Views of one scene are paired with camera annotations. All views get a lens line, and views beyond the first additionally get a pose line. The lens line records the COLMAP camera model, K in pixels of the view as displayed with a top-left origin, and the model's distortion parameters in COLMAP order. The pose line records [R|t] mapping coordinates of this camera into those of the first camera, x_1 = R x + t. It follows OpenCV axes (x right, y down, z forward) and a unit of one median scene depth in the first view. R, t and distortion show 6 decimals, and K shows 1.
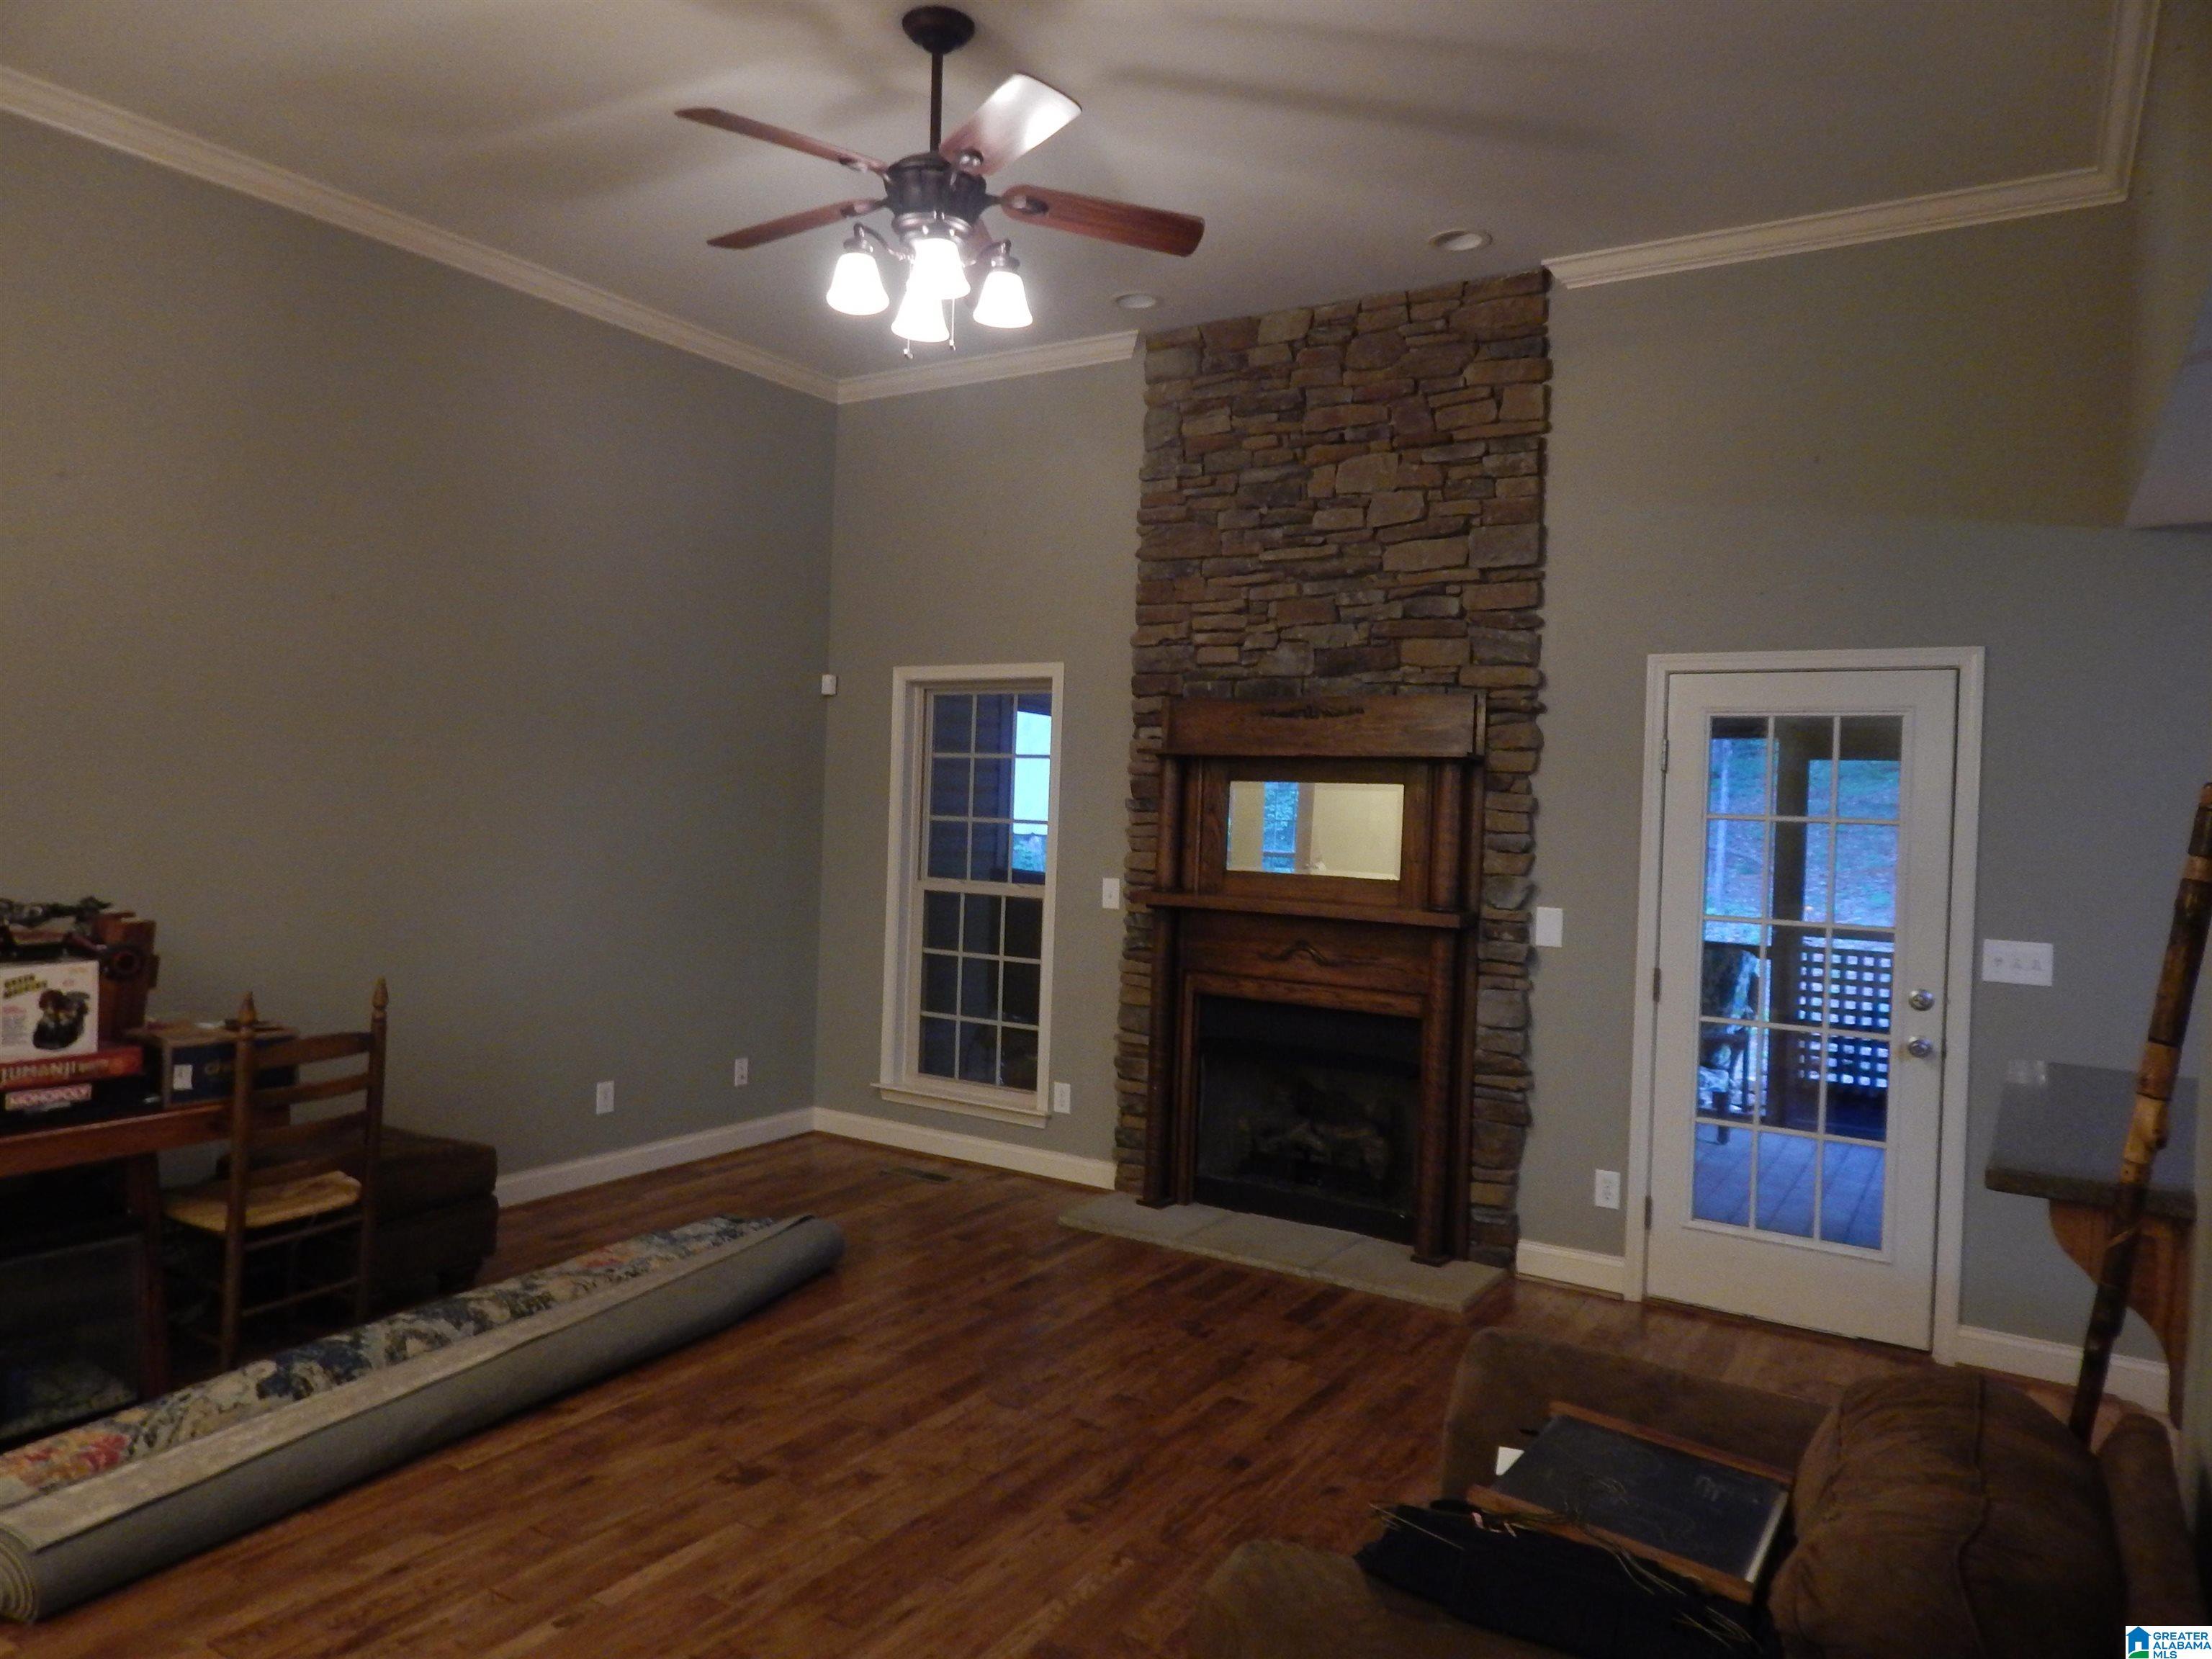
lens RADIAL K [[1445.1, 0, 1108.4], [0, 1445.1, 819.0], [0, 0, 1]] dist [0.000672, -0.008816]
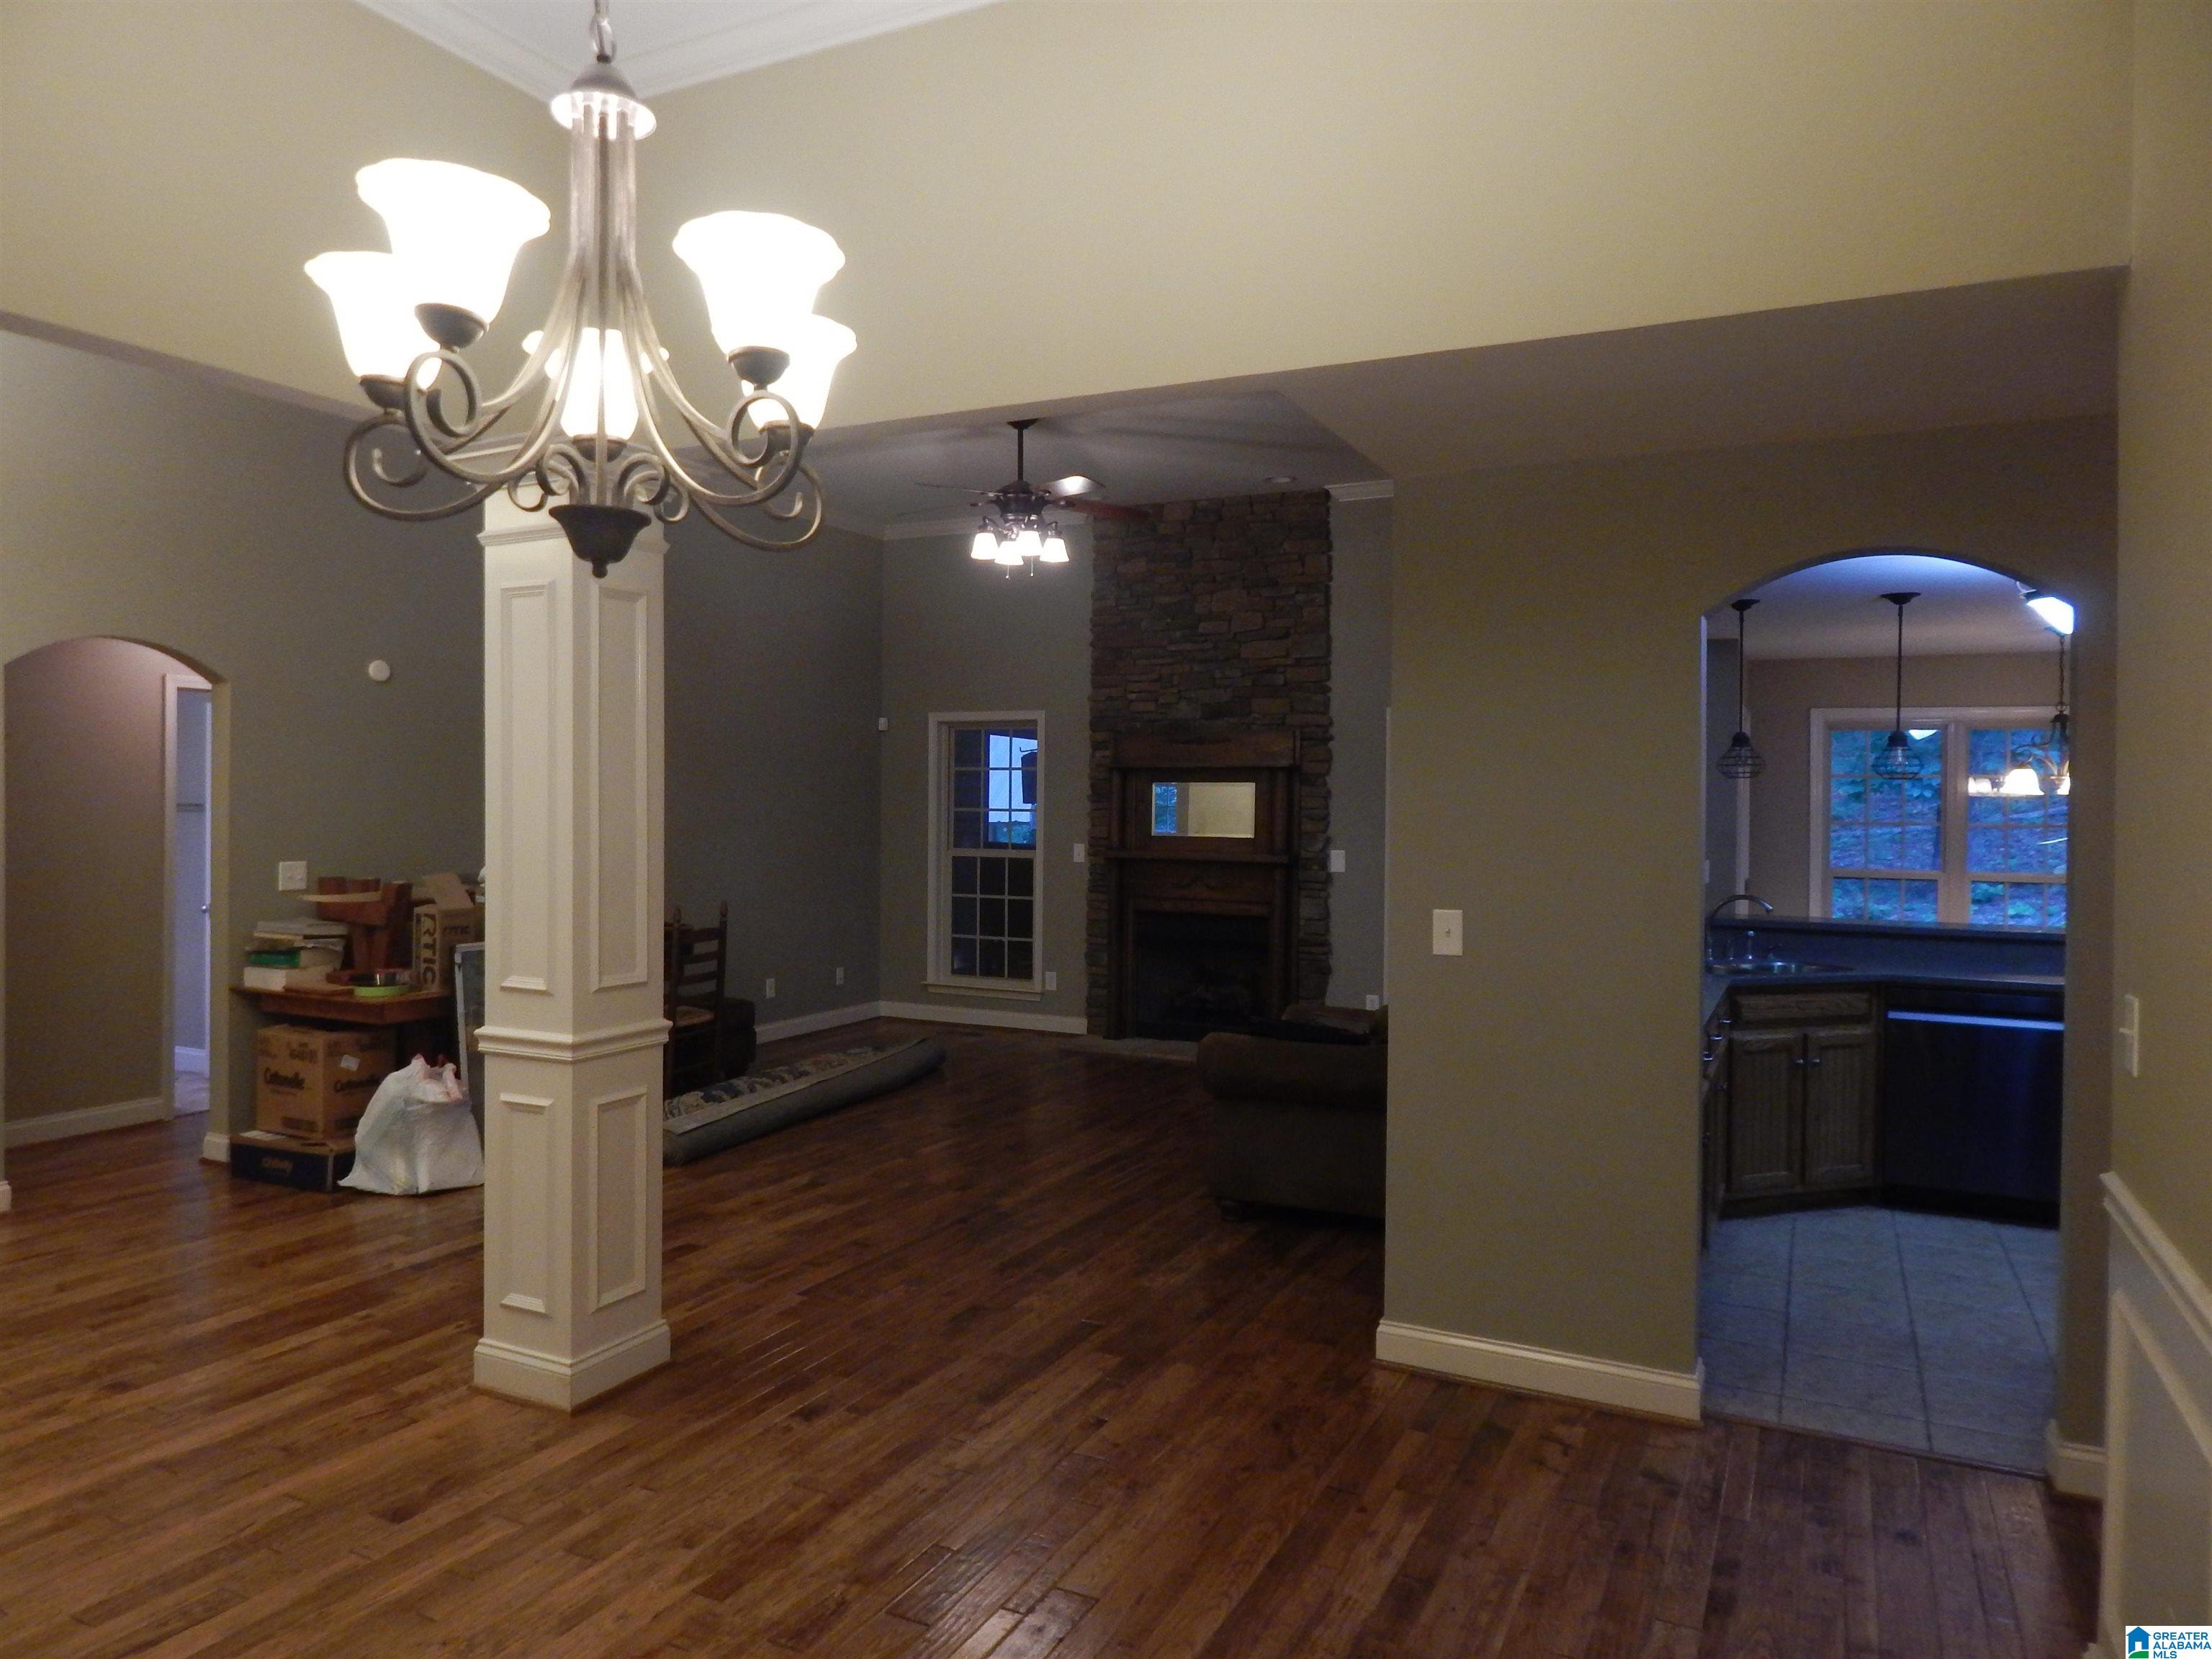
lens RADIAL K [[1445.1, 0, 1093.5], [0, 1445.1, 824.5], [0, 0, 1]] dist [0.000672, -0.008816]
pose [[0.995839, -0.026708, 0.087127, -0.135797], [0.025841, 0.999605, 0.011068, 0.002321], [-0.087388, -0.008770, 0.996136, -0.683778]]
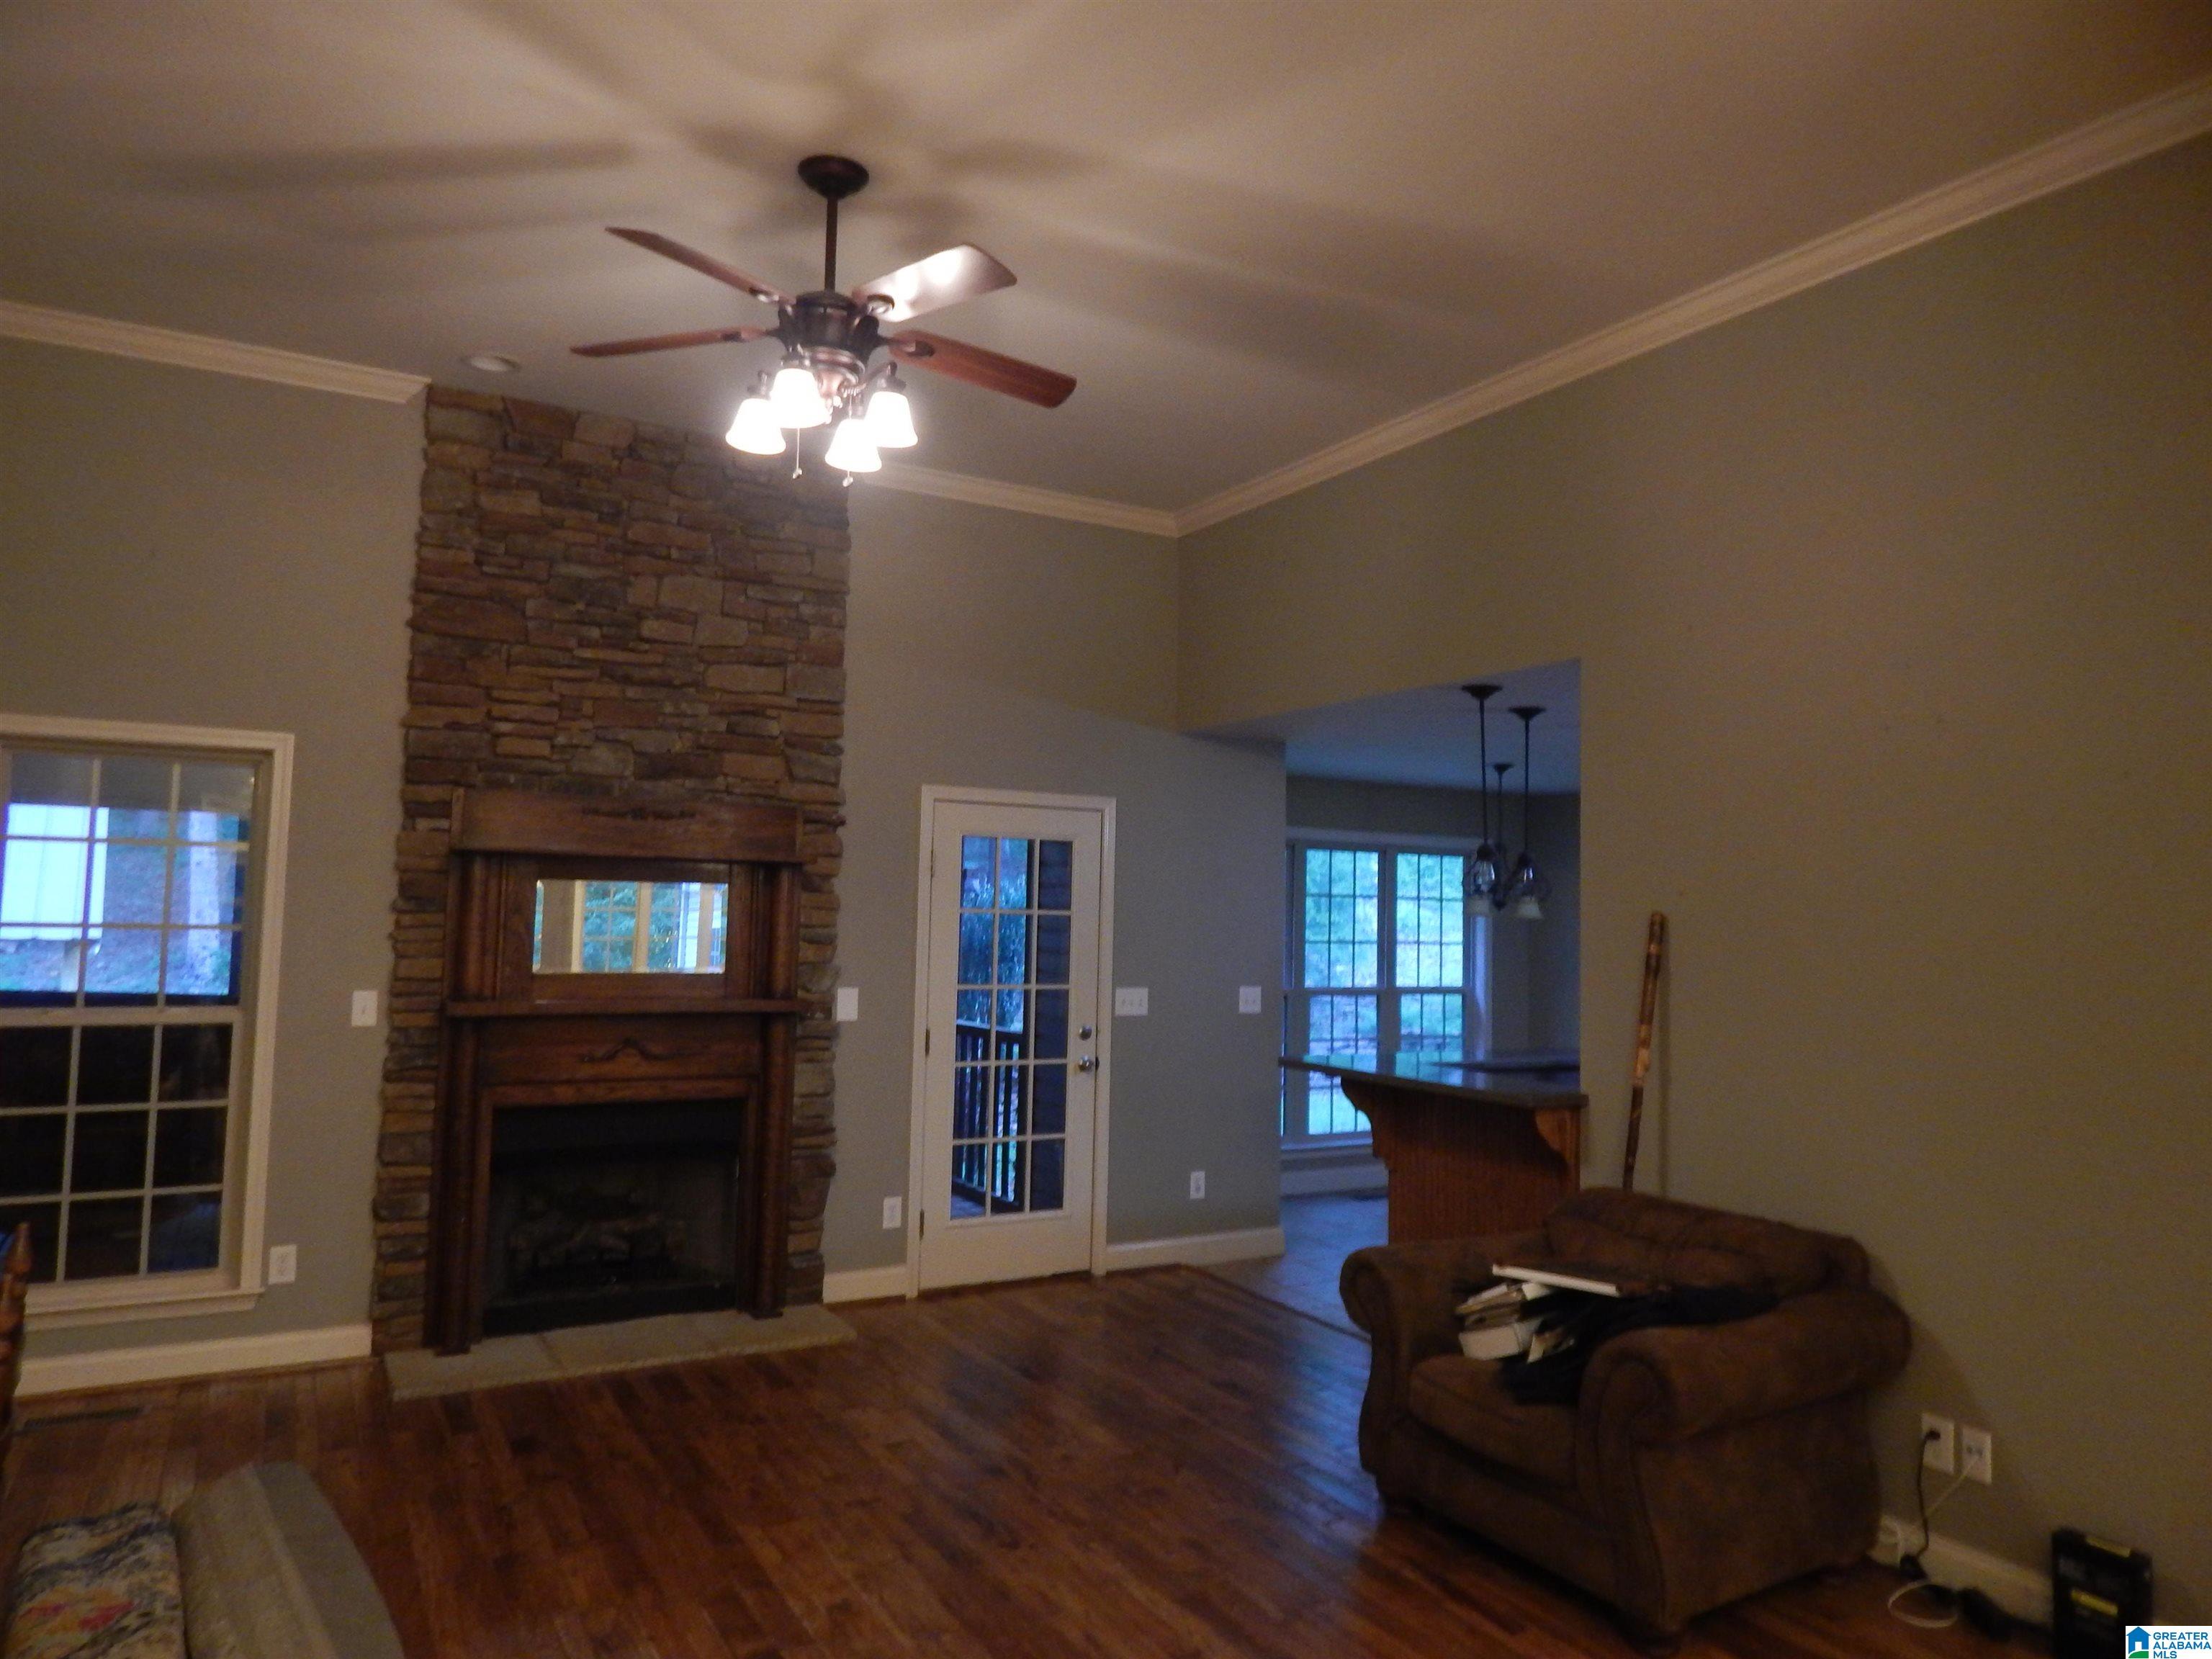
lens RADIAL K [[1445.1, 0, 1086.0], [0, 1445.1, 824.4], [0, 0, 1]] dist [0.000672, -0.008816]
pose [[0.479985, 0.030269, 0.876754, -0.607717], [0.003378, 0.999333, -0.036350, -0.027927], [-0.877270, 0.020409, 0.479563, 0.230051]]
